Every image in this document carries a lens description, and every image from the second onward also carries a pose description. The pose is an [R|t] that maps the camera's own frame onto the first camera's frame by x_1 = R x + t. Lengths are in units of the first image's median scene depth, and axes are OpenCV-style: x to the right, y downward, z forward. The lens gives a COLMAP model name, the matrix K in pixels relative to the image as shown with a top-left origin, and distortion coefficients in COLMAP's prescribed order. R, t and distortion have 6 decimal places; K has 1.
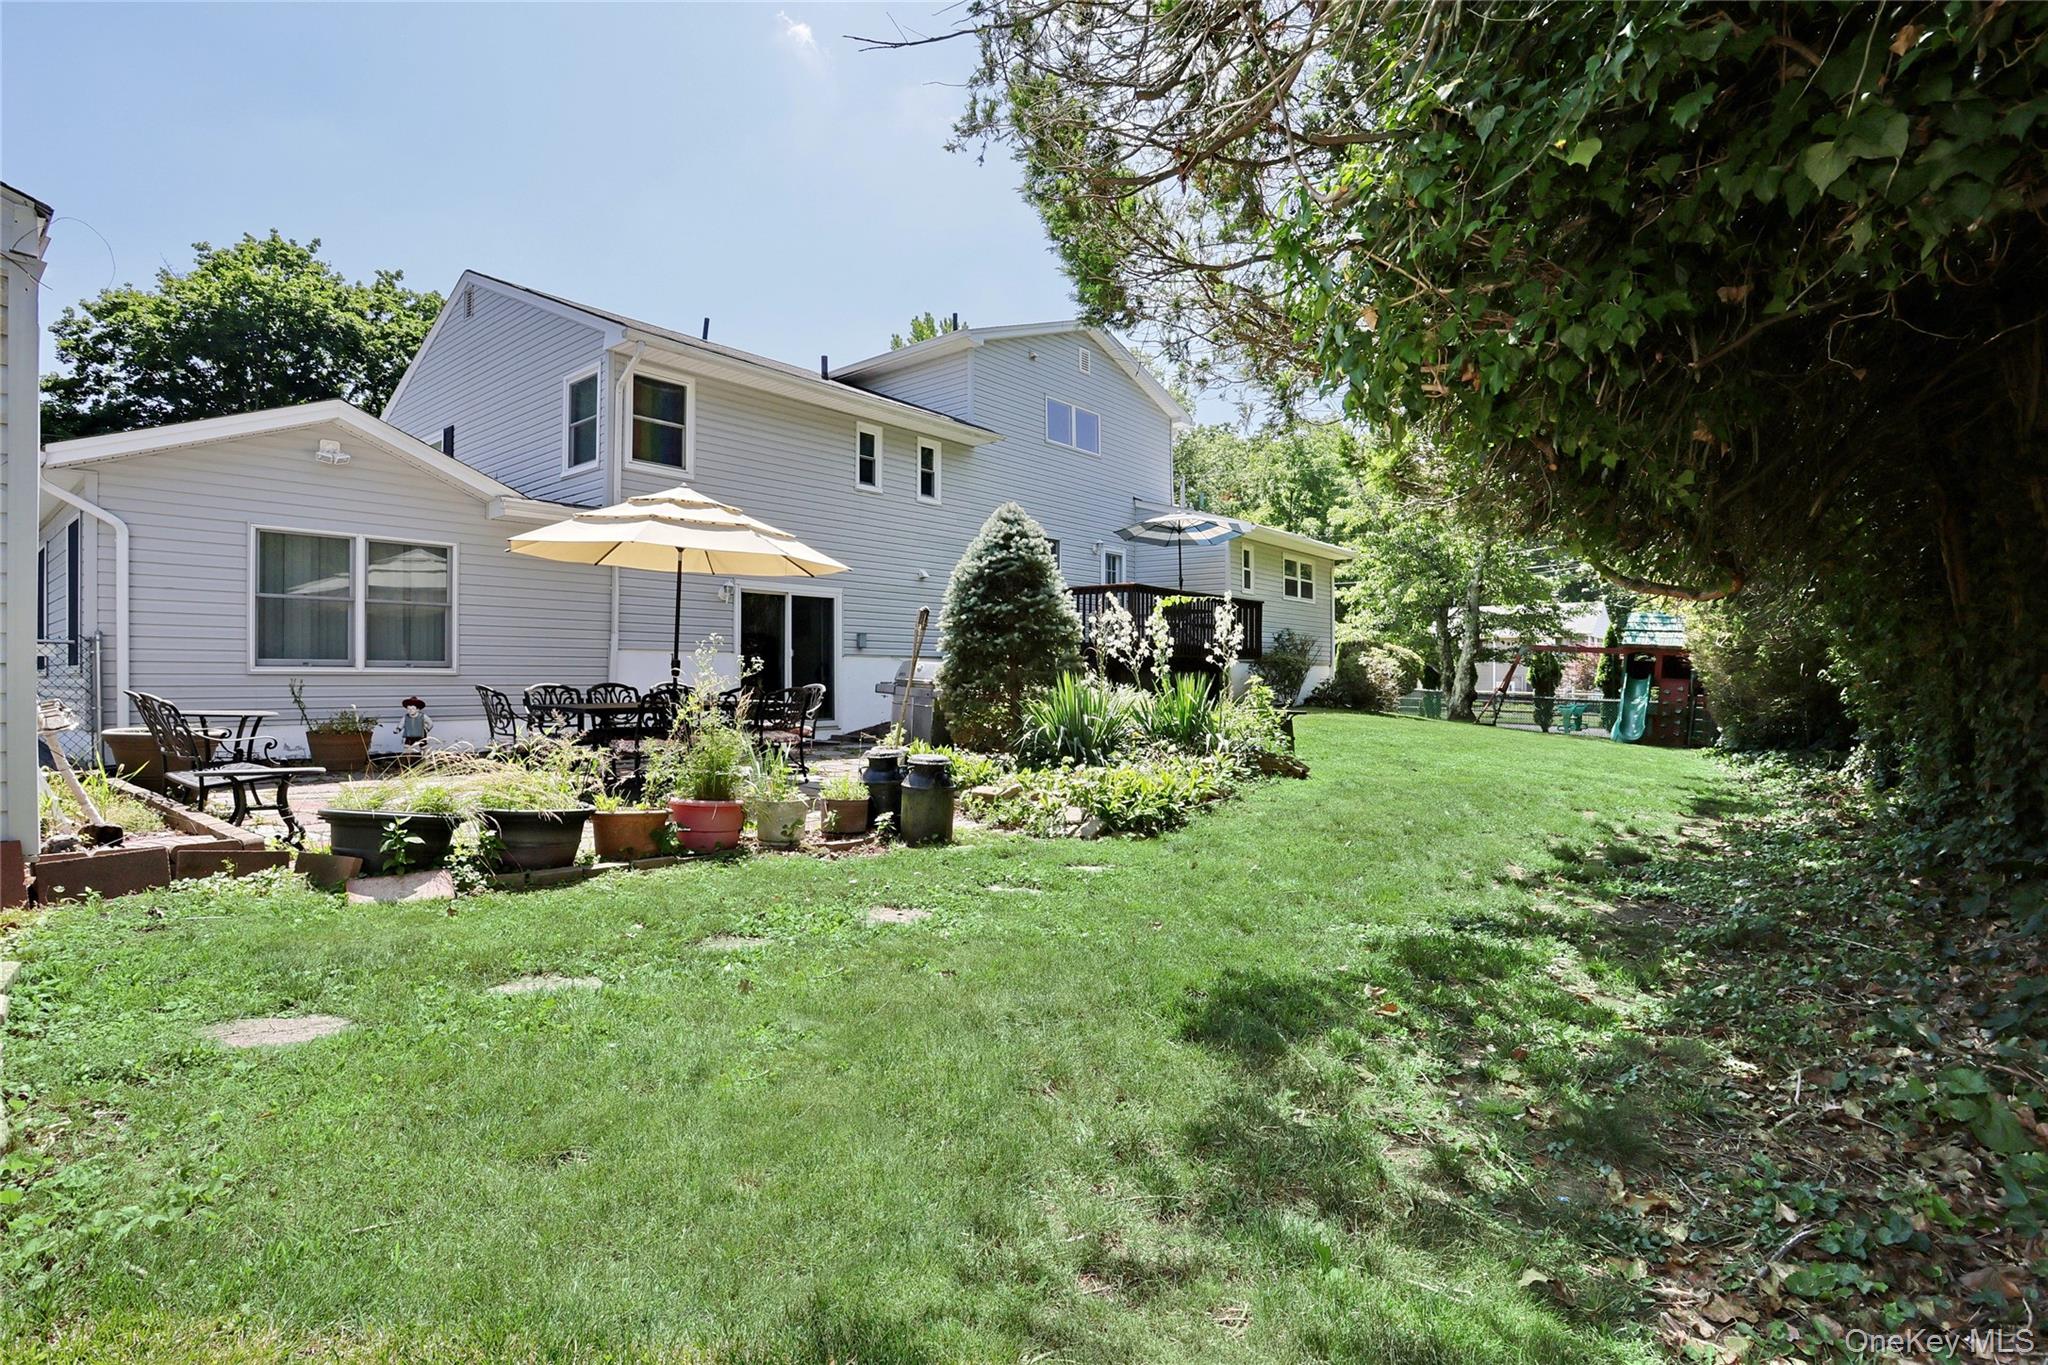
lens RADIAL K [[1045.7, 0, 1021.6], [0, 1045.7, 682.1], [0, 0, 1]] dist [-0.010492, 0.006547]
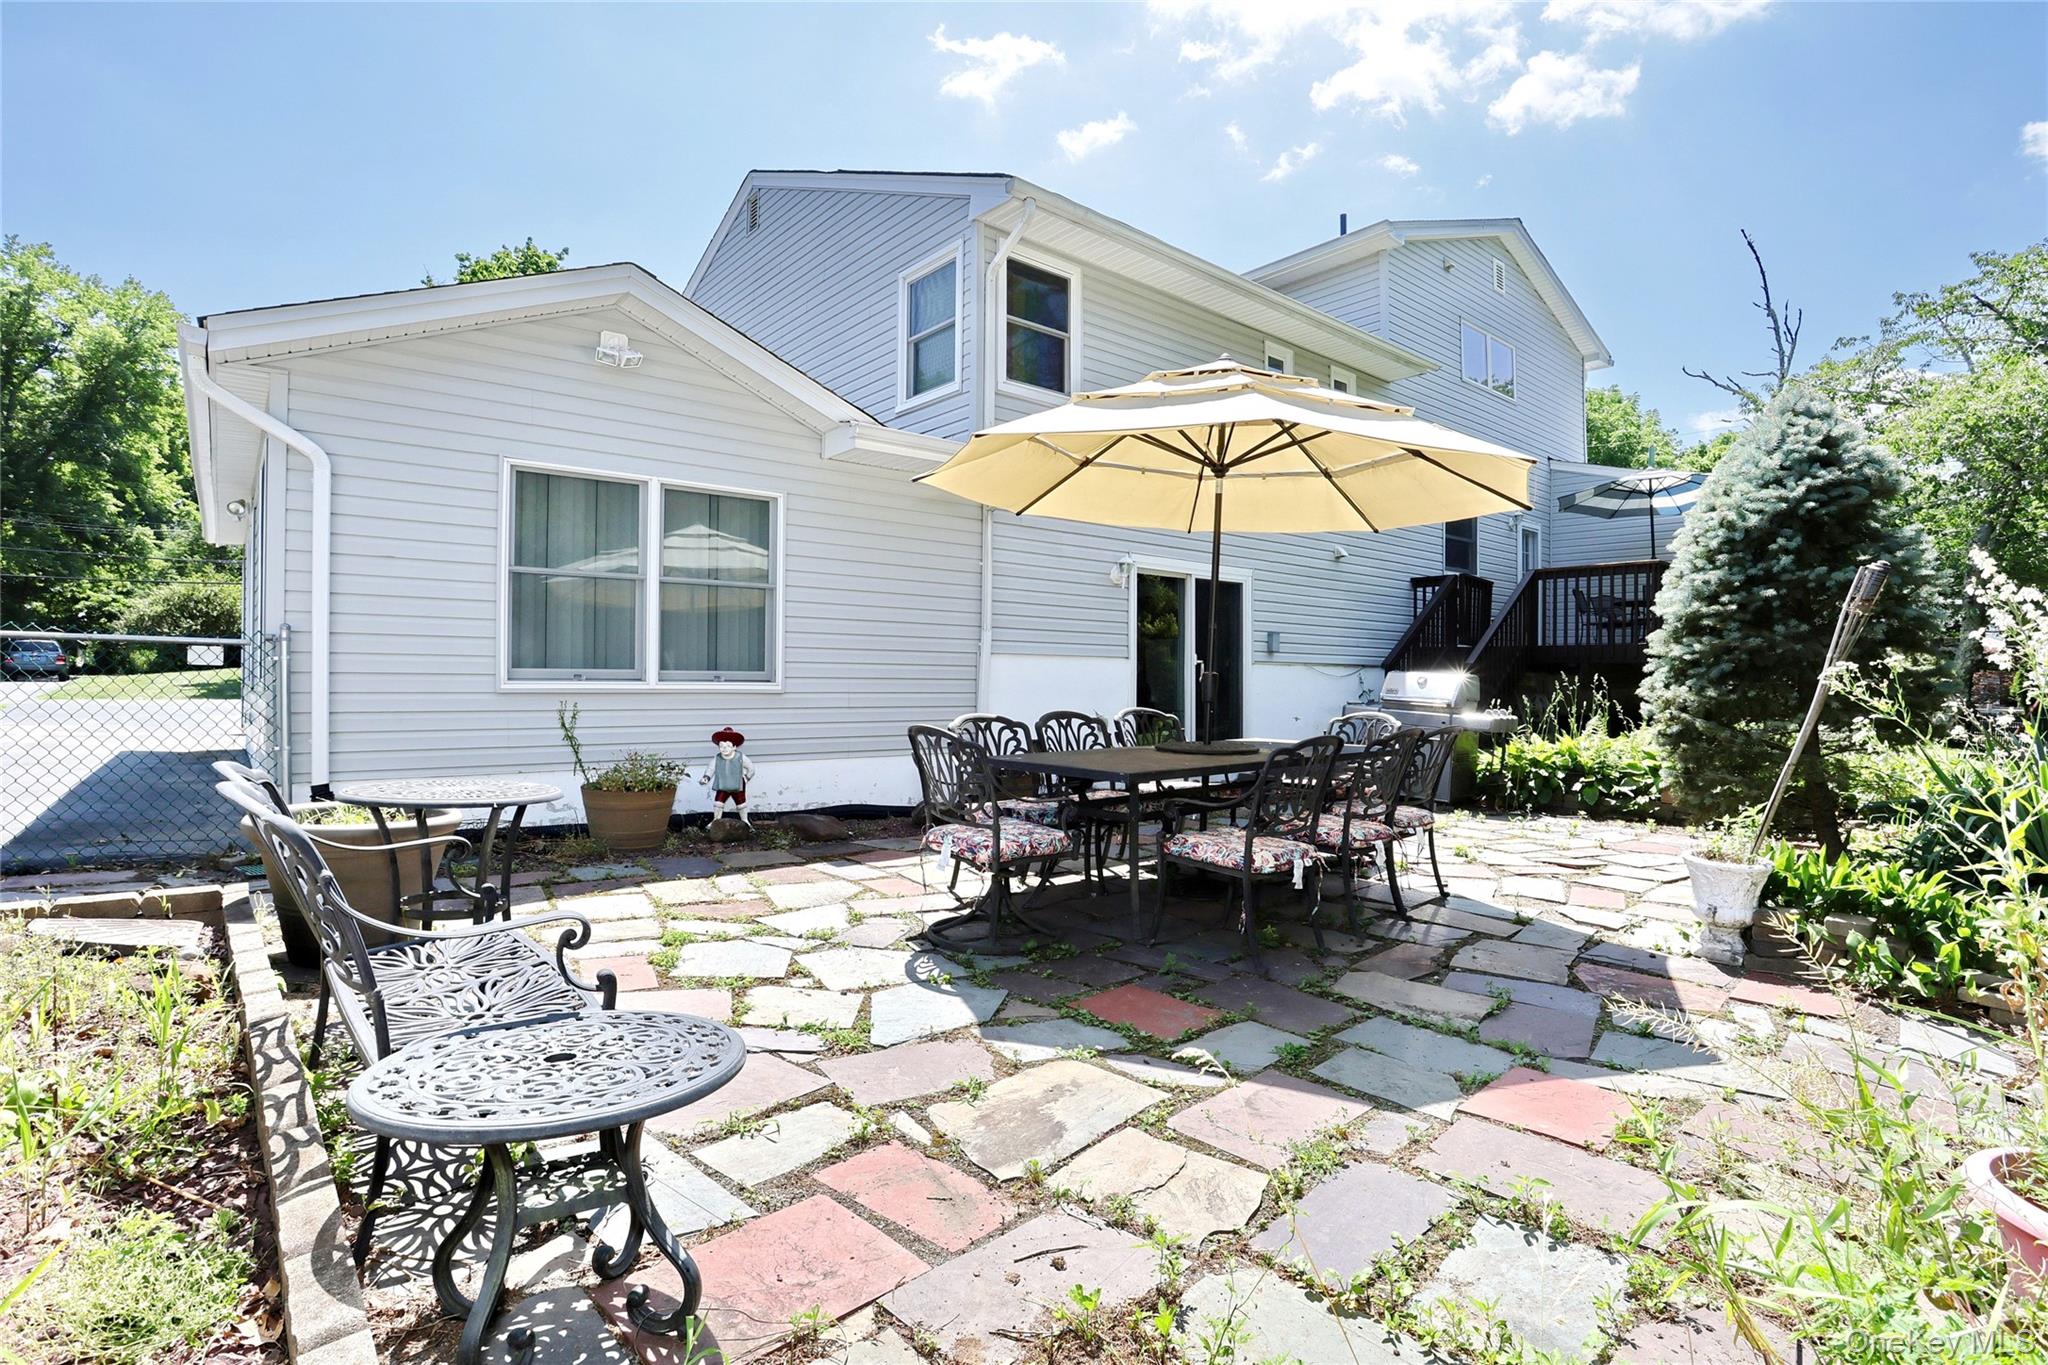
lens RADIAL K [[1045.7, 0, 1023.4], [0, 1045.7, 682.4], [0, 0, 1]] dist [-0.010492, 0.006547]
pose [[0.984877, 0.004435, -0.173201, -0.141888], [-0.005695, 0.999961, -0.006779, -0.004933], [0.173164, 0.007662, 0.984863, 0.192221]]
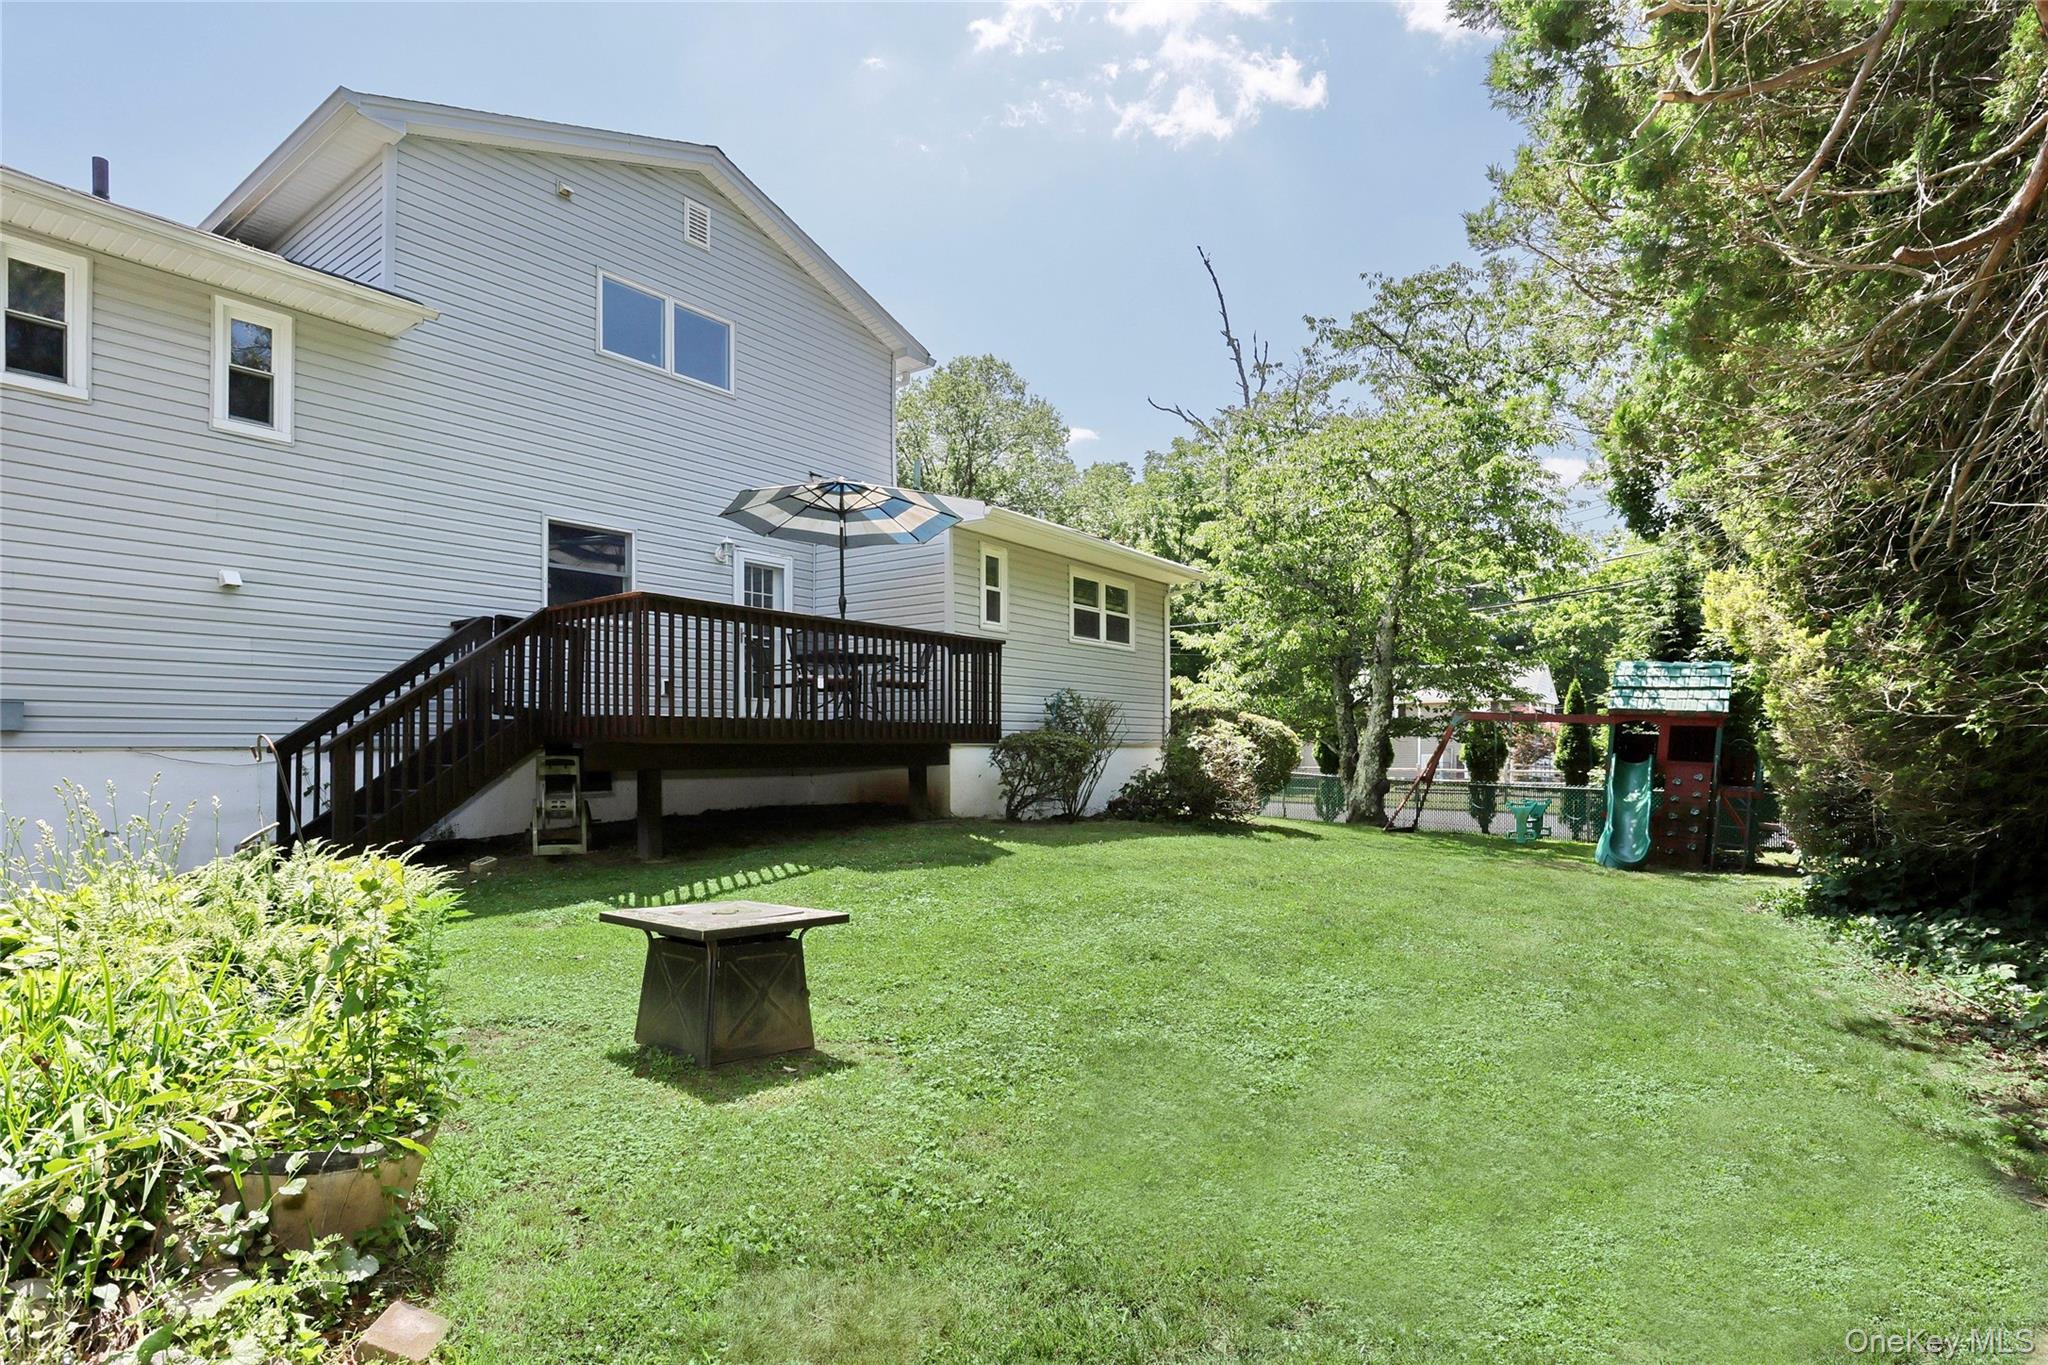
lens RADIAL K [[1045.7, 0, 974.9], [0, 1045.7, 770.4], [0, 0, 1]] dist [-0.010492, 0.006547]
pose [[0.999737, -0.010944, 0.020147, 0.191115], [0.010581, 0.999781, 0.018057, -0.016259], [-0.020340, -0.017839, 0.999634, 0.407903]]
